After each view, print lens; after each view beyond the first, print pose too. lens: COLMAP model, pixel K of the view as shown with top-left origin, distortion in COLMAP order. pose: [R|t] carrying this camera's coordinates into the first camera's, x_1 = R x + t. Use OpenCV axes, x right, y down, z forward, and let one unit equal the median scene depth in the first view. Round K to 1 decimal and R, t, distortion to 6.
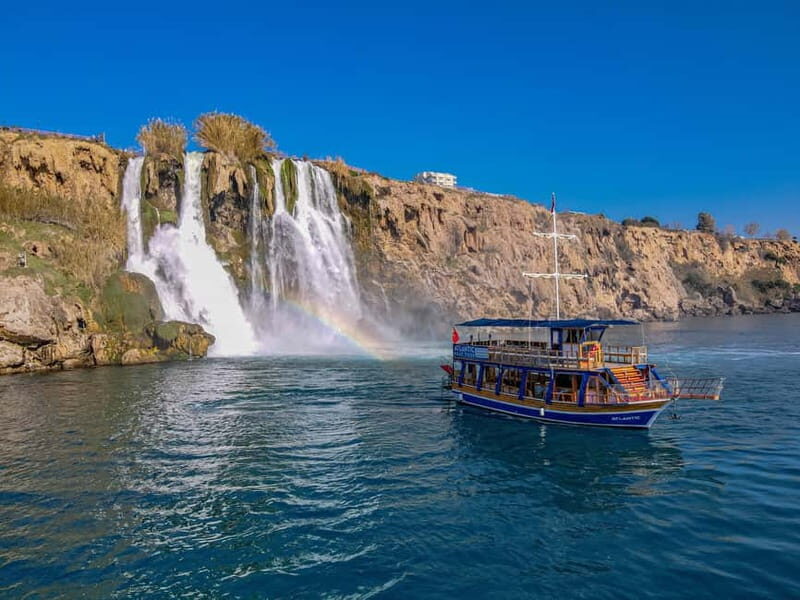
lens RADIAL K [[594.4, 0, 400.0], [0, 594.4, 300.0], [0, 0, 1]] dist [0.001605, 0.045762]
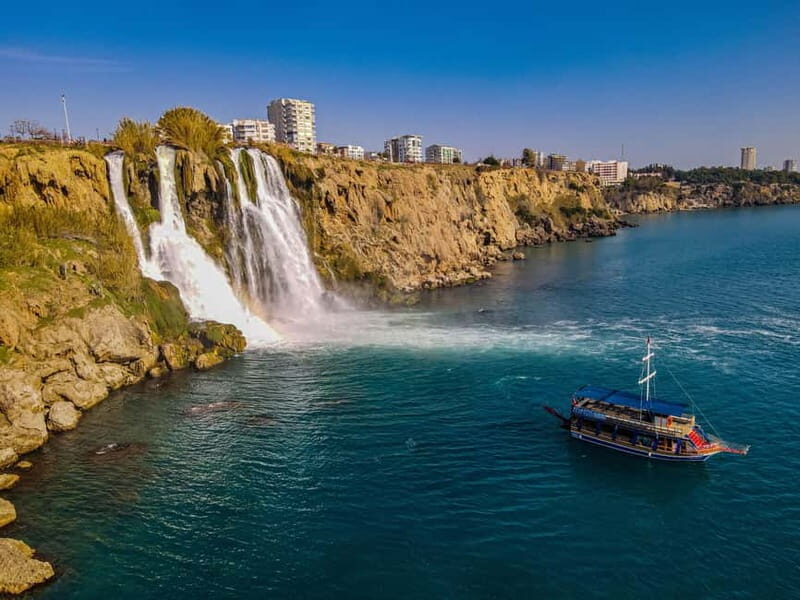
lens RADIAL K [[594.4, 0, 400.0], [0, 594.4, 300.0], [0, 0, 1]] dist [0.001605, 0.045762]
pose [[0.950310, -0.058197, 0.305818, -0.249350], [0.001794, 0.983378, 0.181560, -0.152186], [-0.311301, -0.171990, 0.934618, -0.168007]]
